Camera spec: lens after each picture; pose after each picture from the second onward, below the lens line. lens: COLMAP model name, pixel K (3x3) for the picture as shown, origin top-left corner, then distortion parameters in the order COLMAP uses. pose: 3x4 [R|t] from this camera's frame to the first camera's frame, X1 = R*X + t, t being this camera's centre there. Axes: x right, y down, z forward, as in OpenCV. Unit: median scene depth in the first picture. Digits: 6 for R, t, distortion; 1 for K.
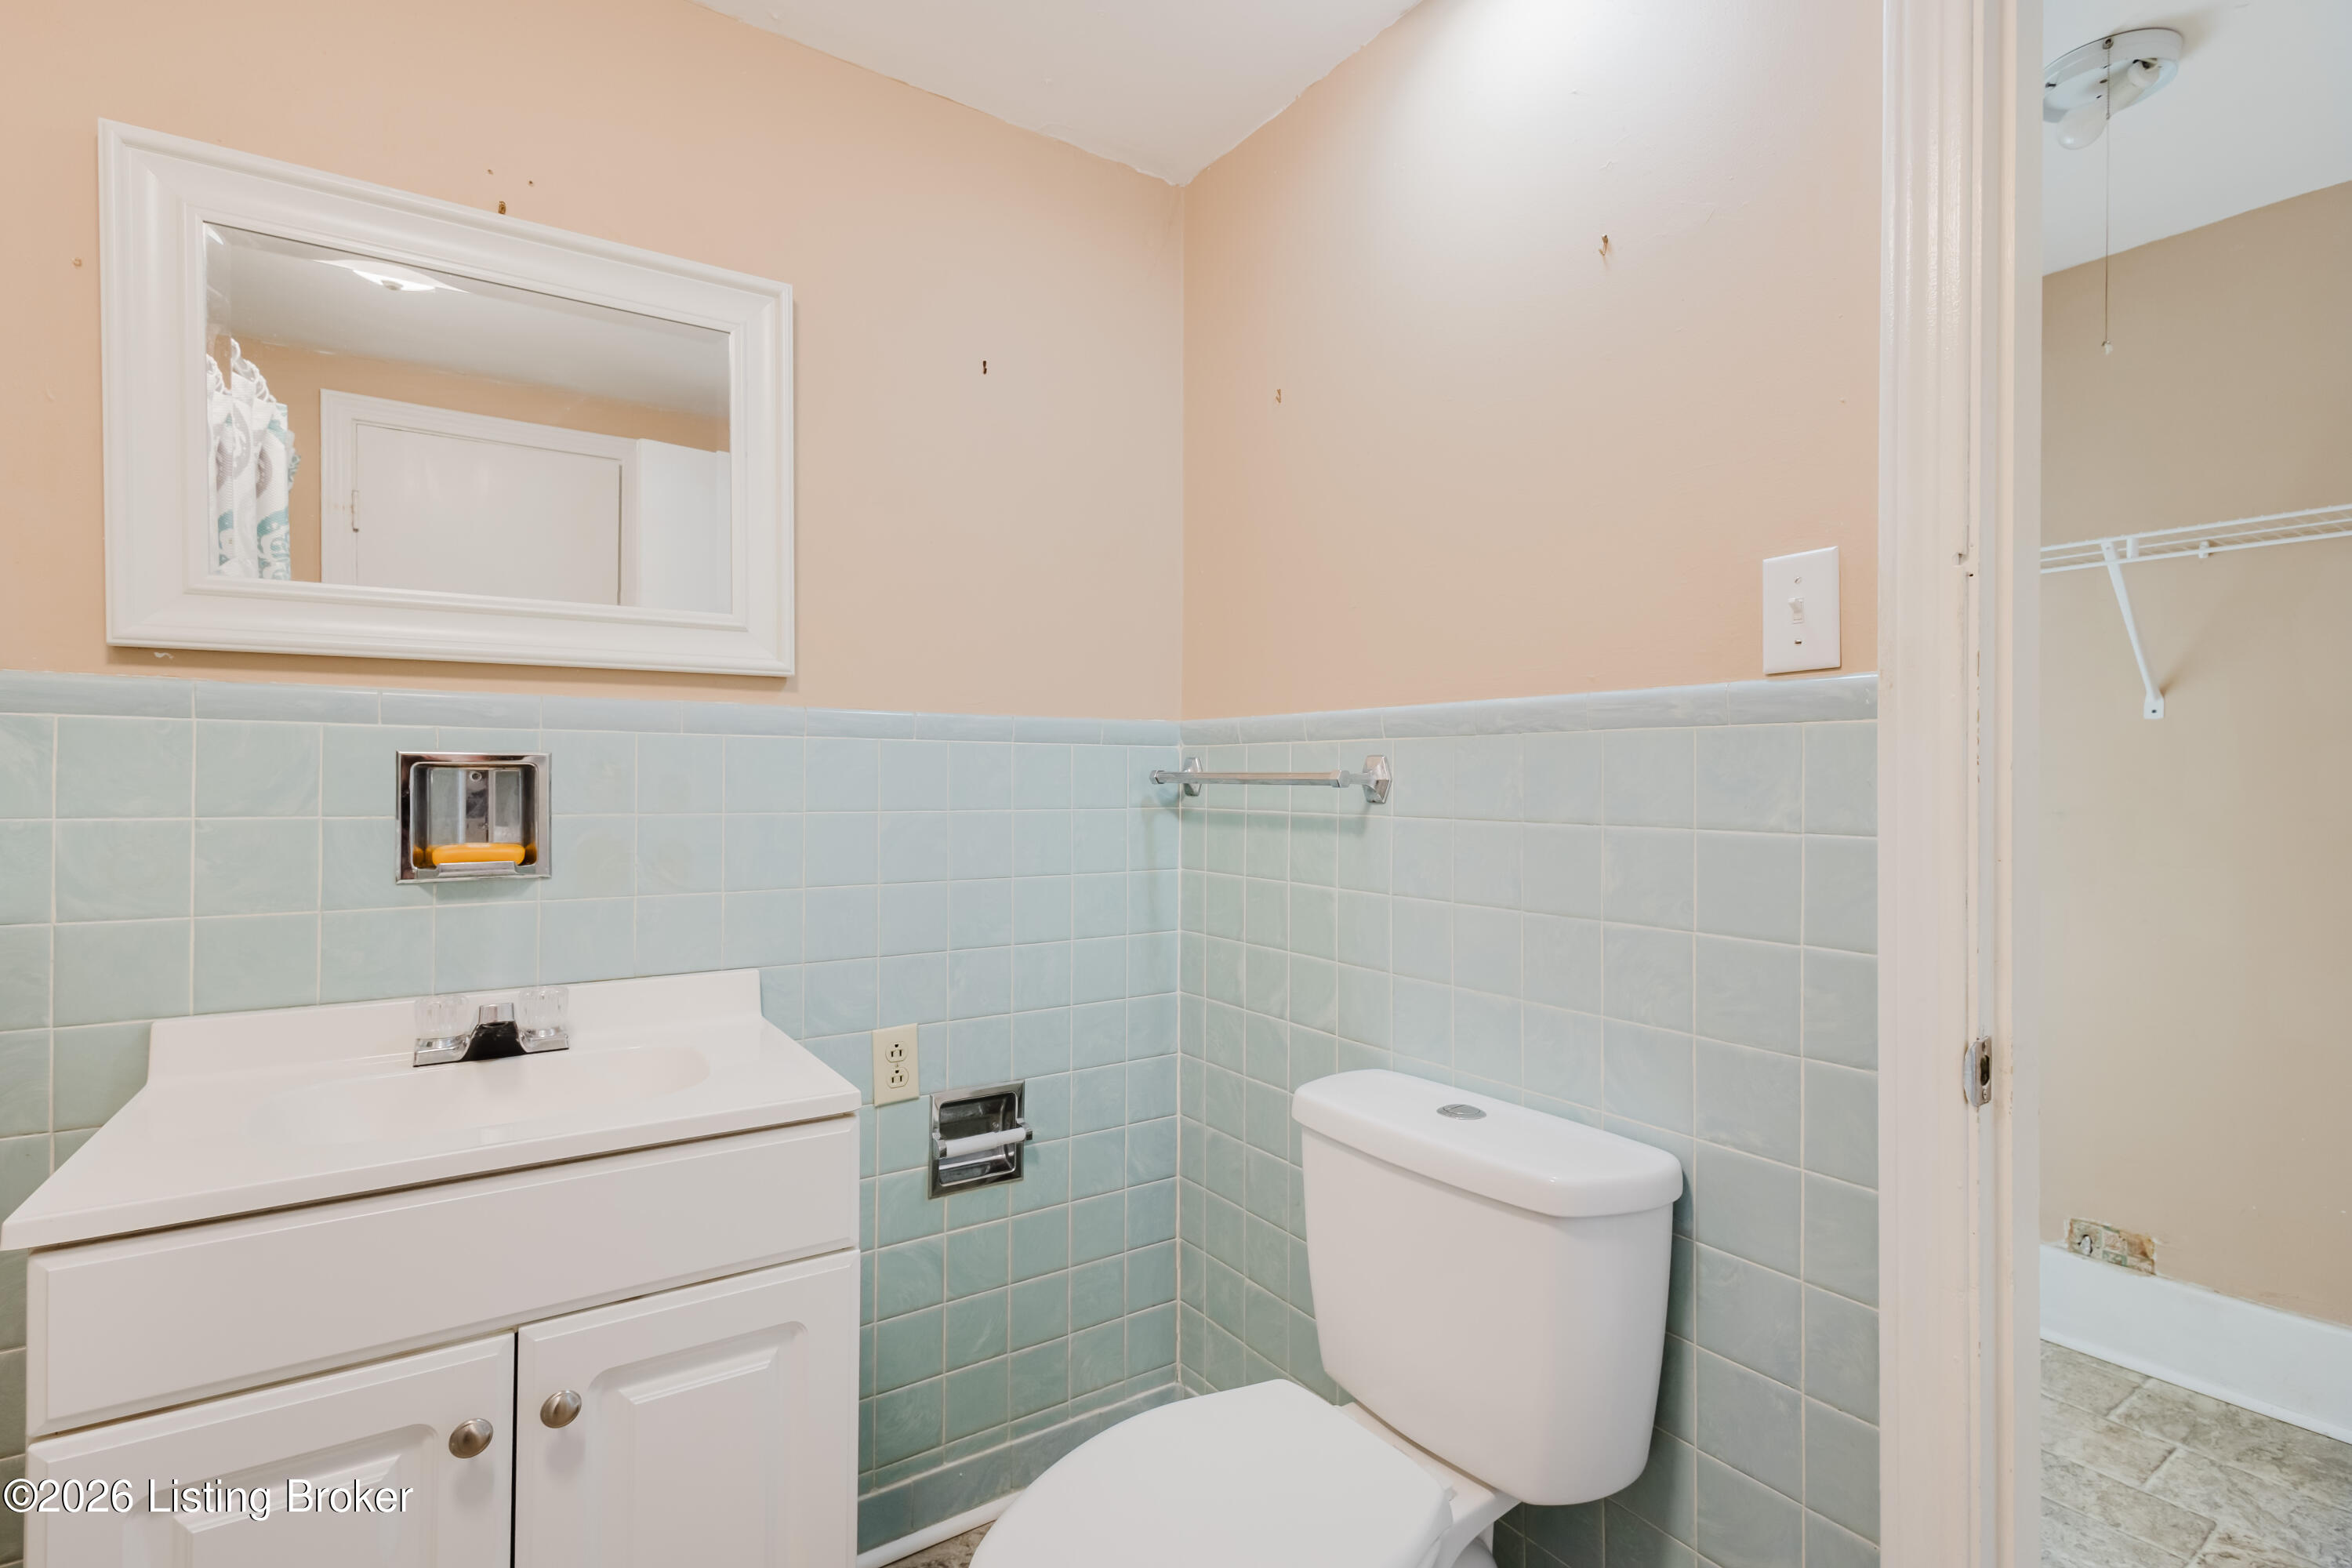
lens RADIAL K [[1078.6, 0, 1172.4], [0, 1078.6, 783.4], [0, 0, 1]] dist [0.015888, -0.002459]
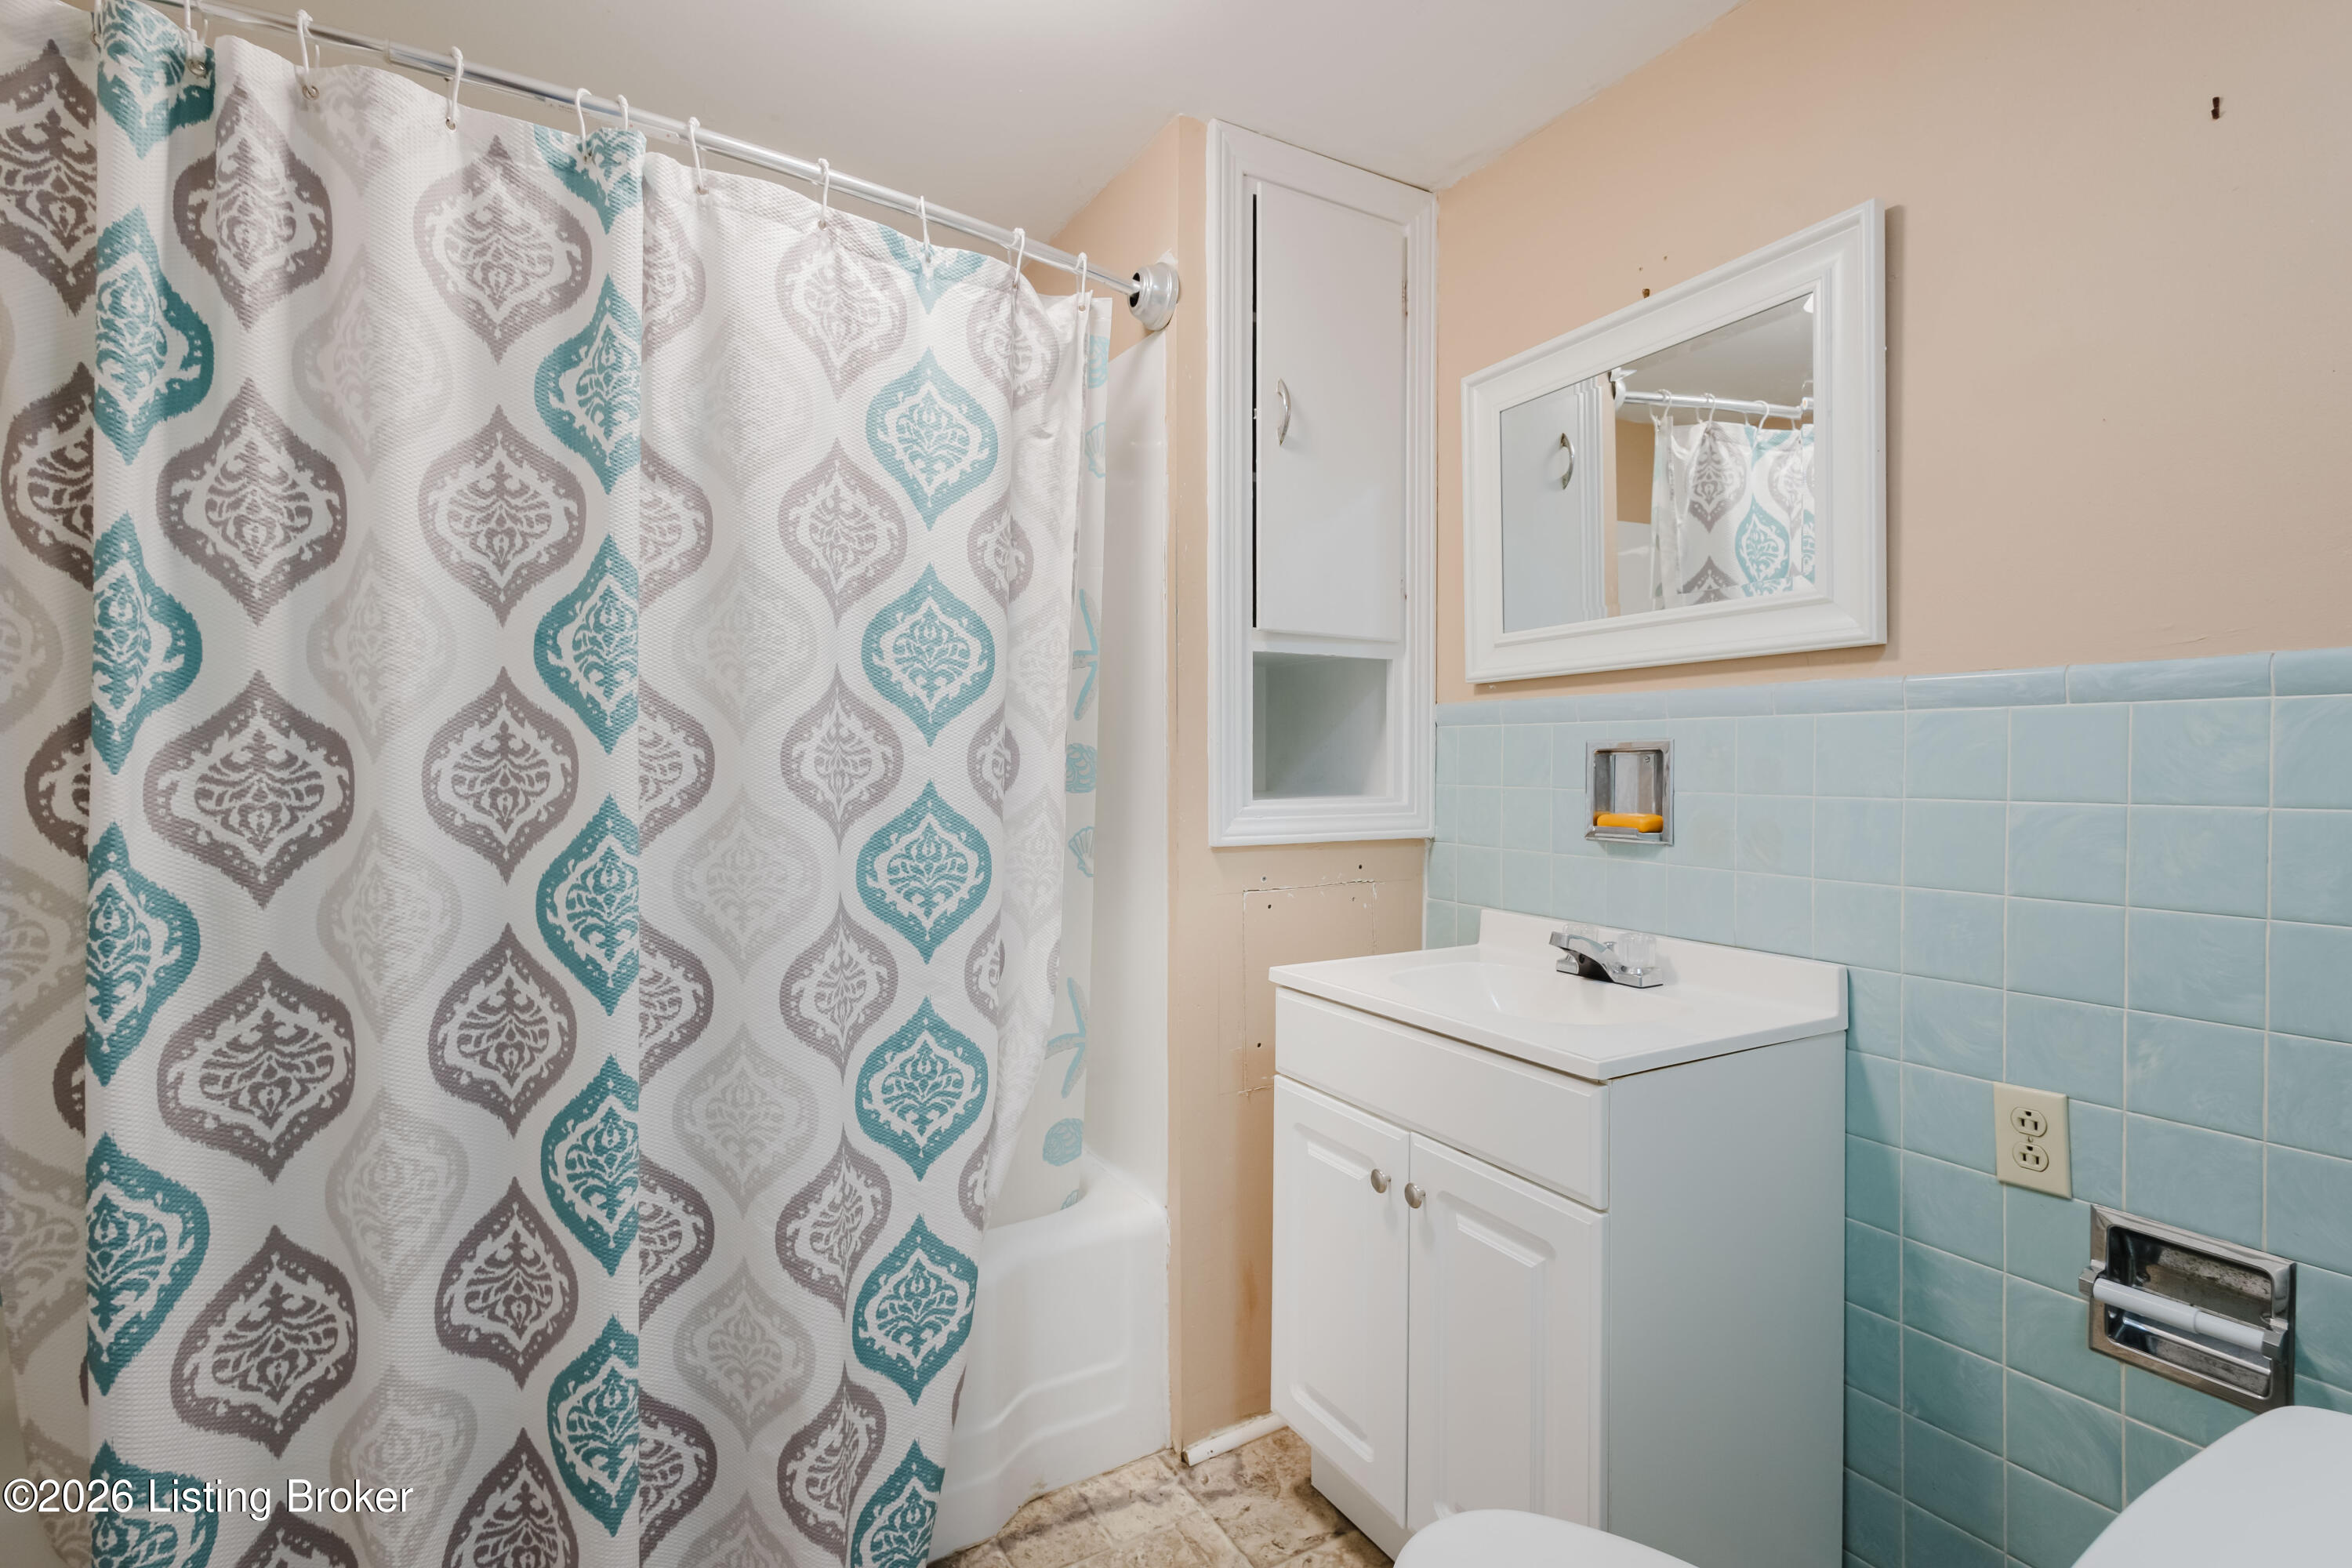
lens RADIAL K [[1078.6, 0, 1174.5], [0, 1078.6, 778.0], [0, 0, 1]] dist [0.015888, -0.002459]
pose [[-0.057018, 0.016383, -0.998239, 0.560474], [0.008289, 0.999839, 0.015936, -0.008327], [0.998339, -0.007366, -0.057145, 0.475713]]
